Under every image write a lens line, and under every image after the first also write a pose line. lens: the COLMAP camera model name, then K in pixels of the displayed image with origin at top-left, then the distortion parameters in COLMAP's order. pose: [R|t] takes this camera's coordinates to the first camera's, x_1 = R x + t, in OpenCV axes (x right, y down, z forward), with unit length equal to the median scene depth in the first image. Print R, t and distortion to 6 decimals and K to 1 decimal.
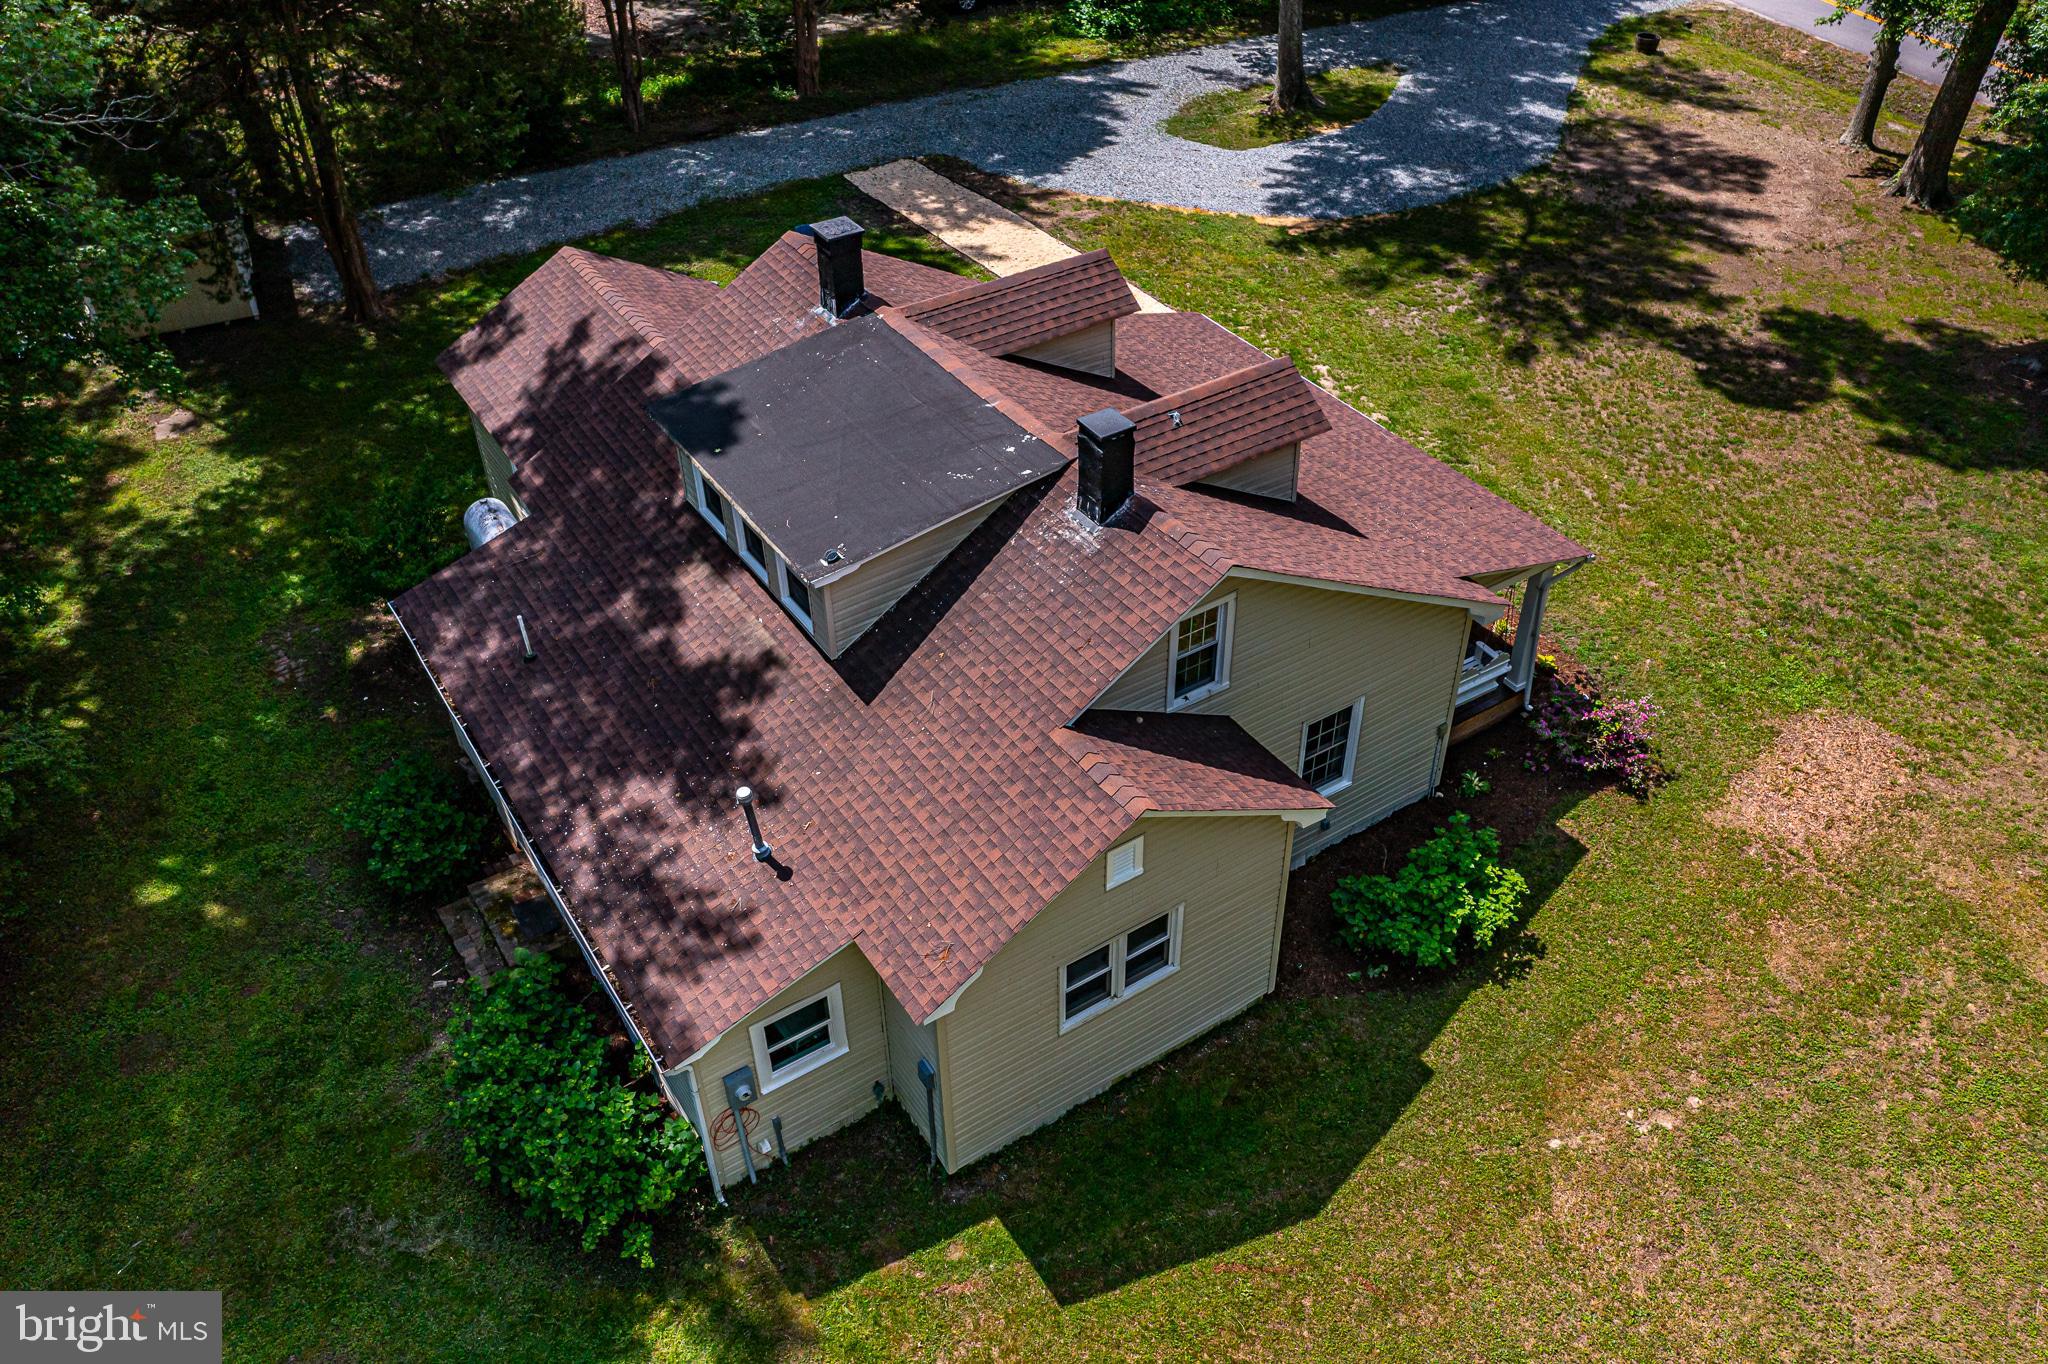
lens RADIAL K [[1631.6, 0, 1016.3], [0, 1631.6, 678.9], [0, 0, 1]] dist [-0.012166, 0.001316]
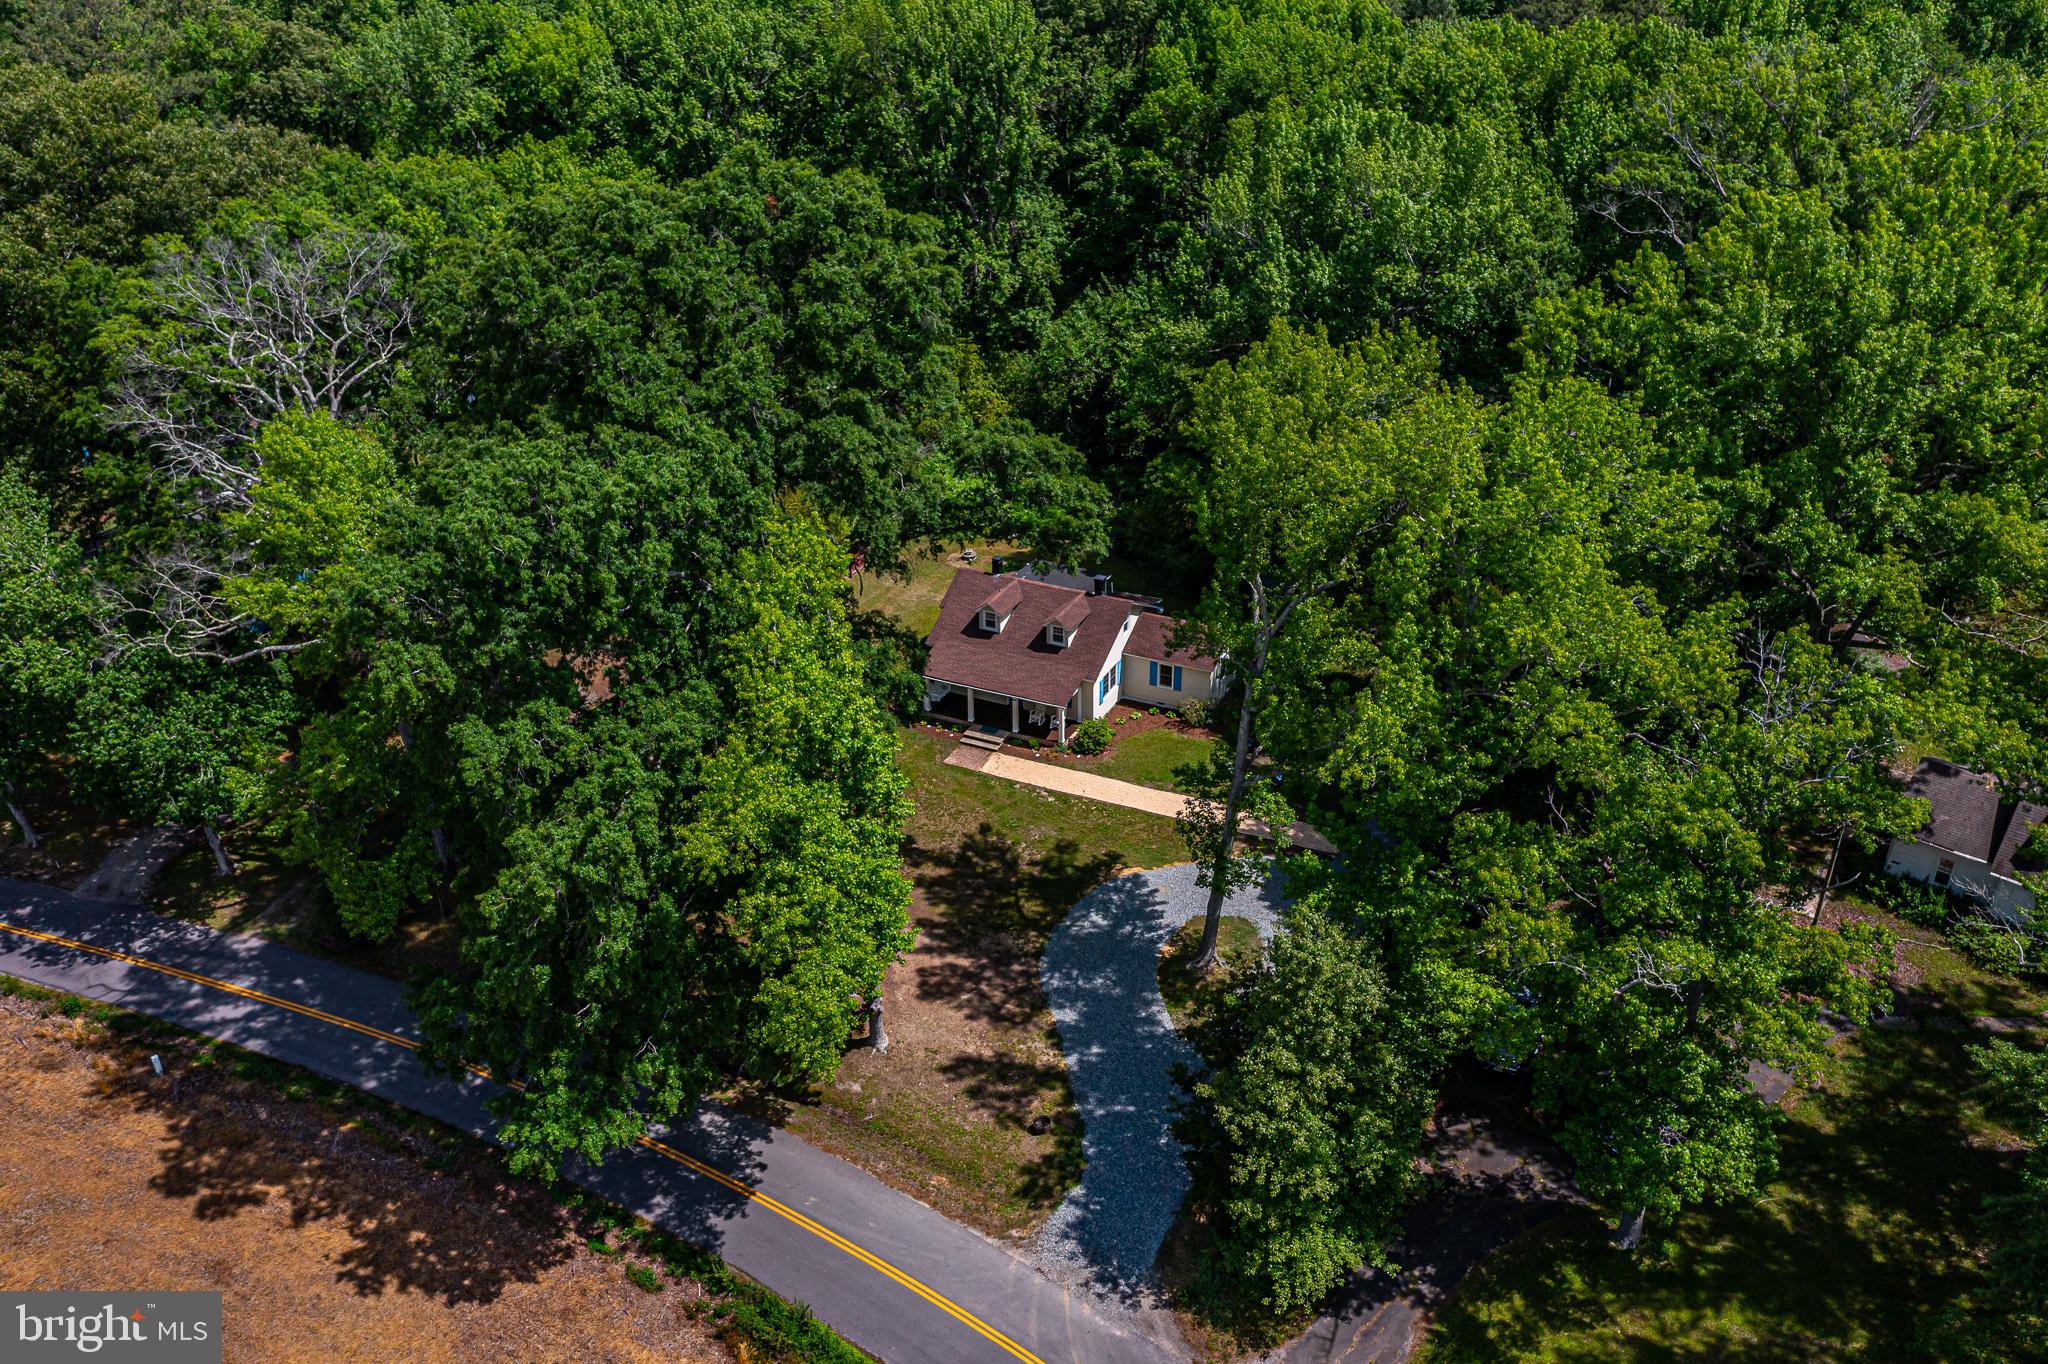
lens RADIAL K [[1631.6, 0, 1016.3], [0, 1631.6, 678.9], [0, 0, 1]] dist [-0.012166, 0.001316]
pose [[-0.861056, 0.269218, -0.431398, 1.589848], [-0.293112, 0.430477, 0.853683, -3.010327], [0.415534, 0.861517, -0.291754, 1.959870]]
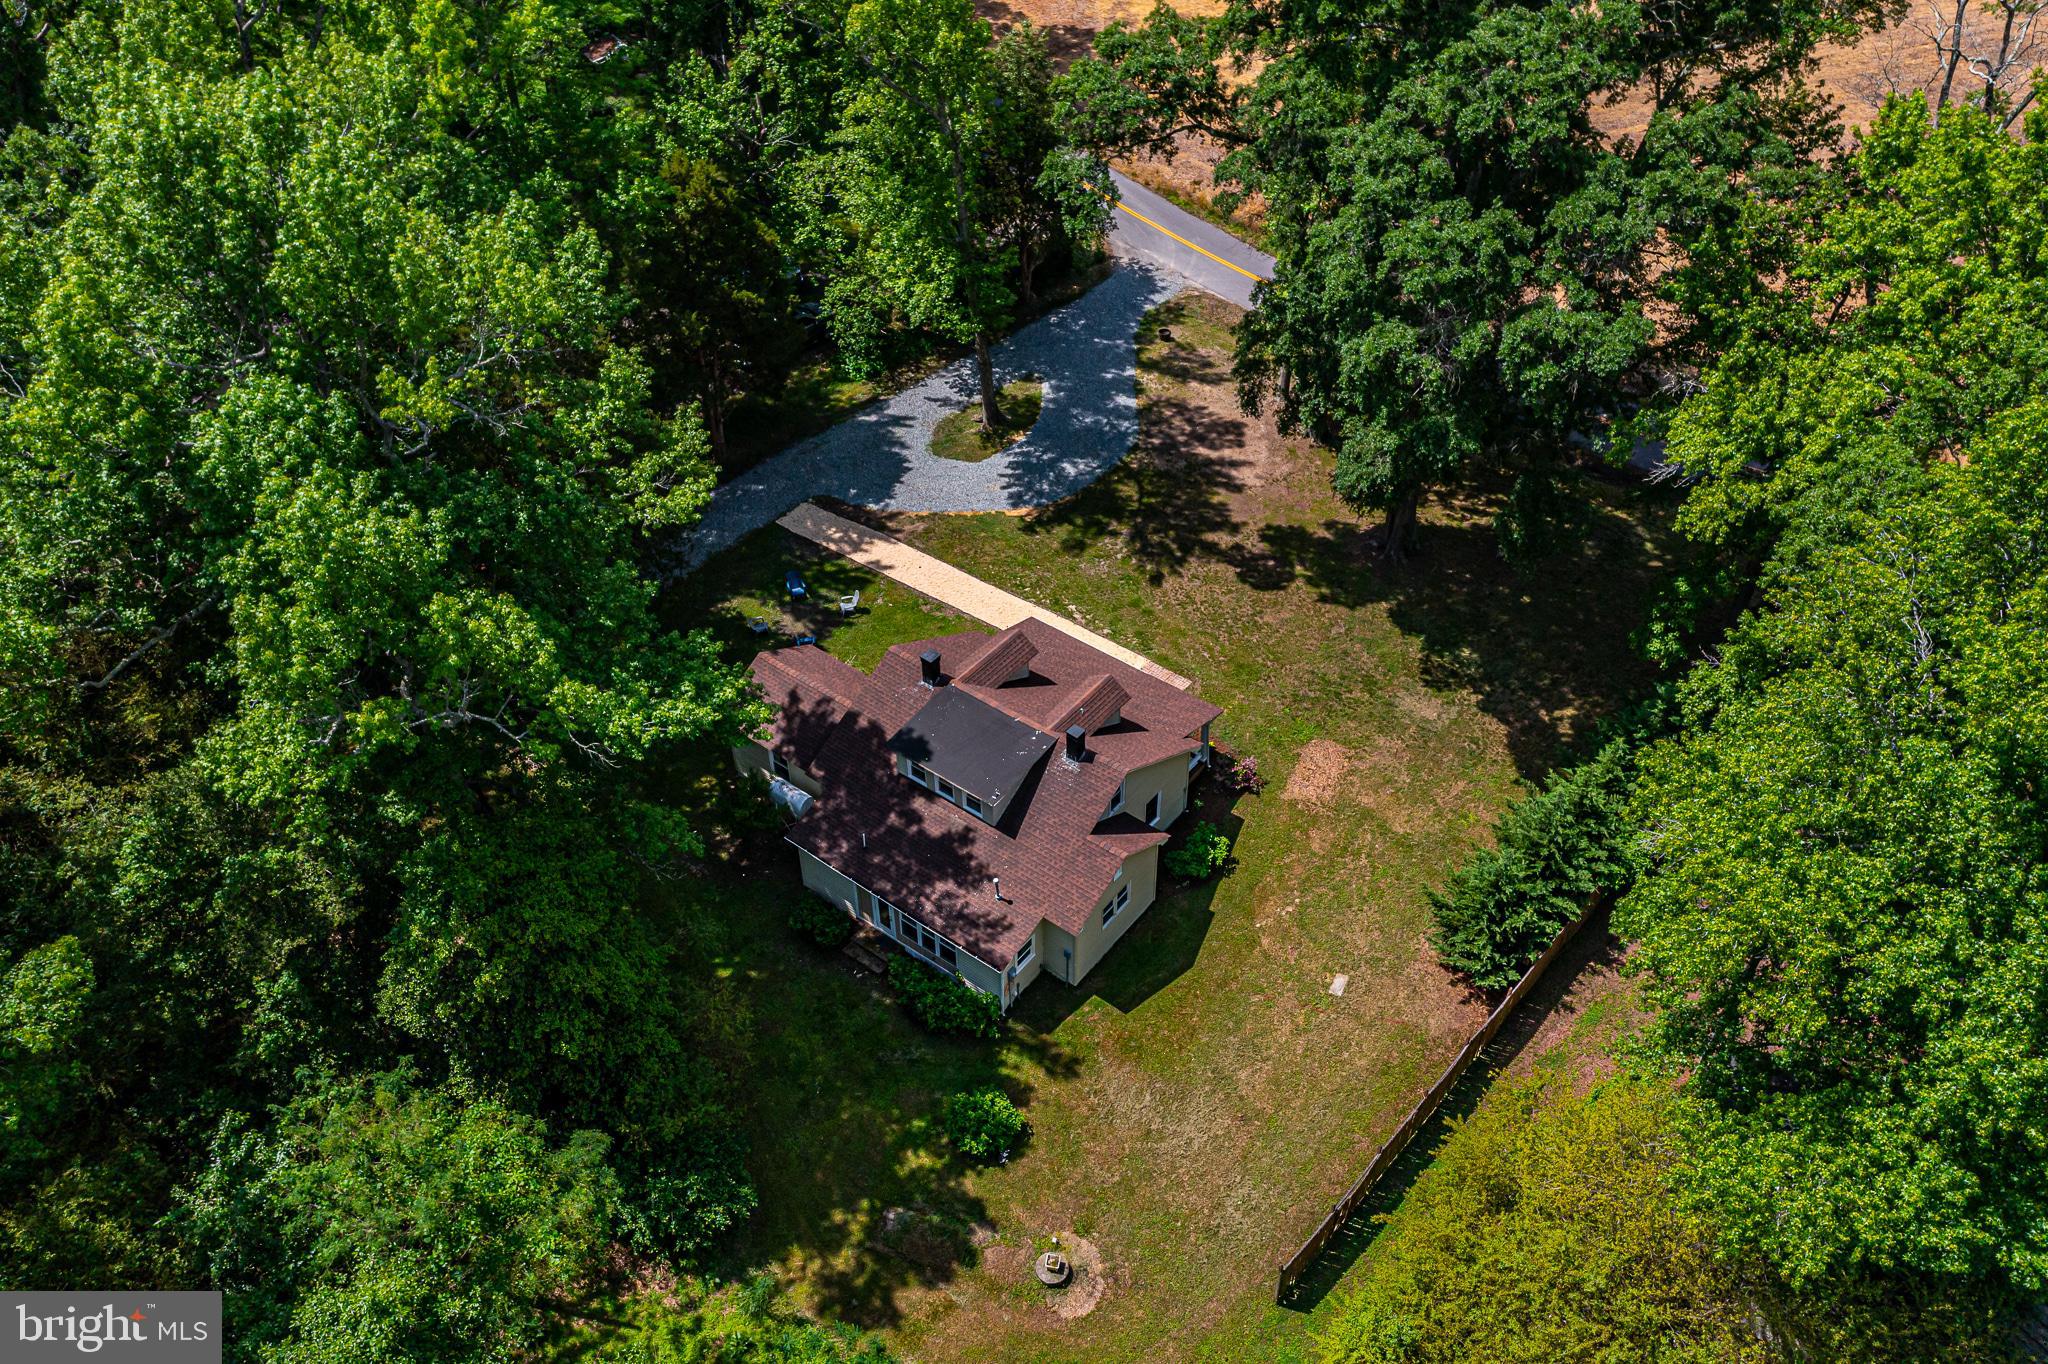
lens RADIAL K [[1631.6, 0, 1016.3], [0, 1631.6, 678.9], [0, 0, 1]] dist [-0.012166, 0.001316]
pose [[0.946575, -0.216869, 0.238671, -0.510807], [0.206575, 0.976090, 0.067645, -0.326355], [-0.247634, -0.014728, 0.968742, -1.293018]]
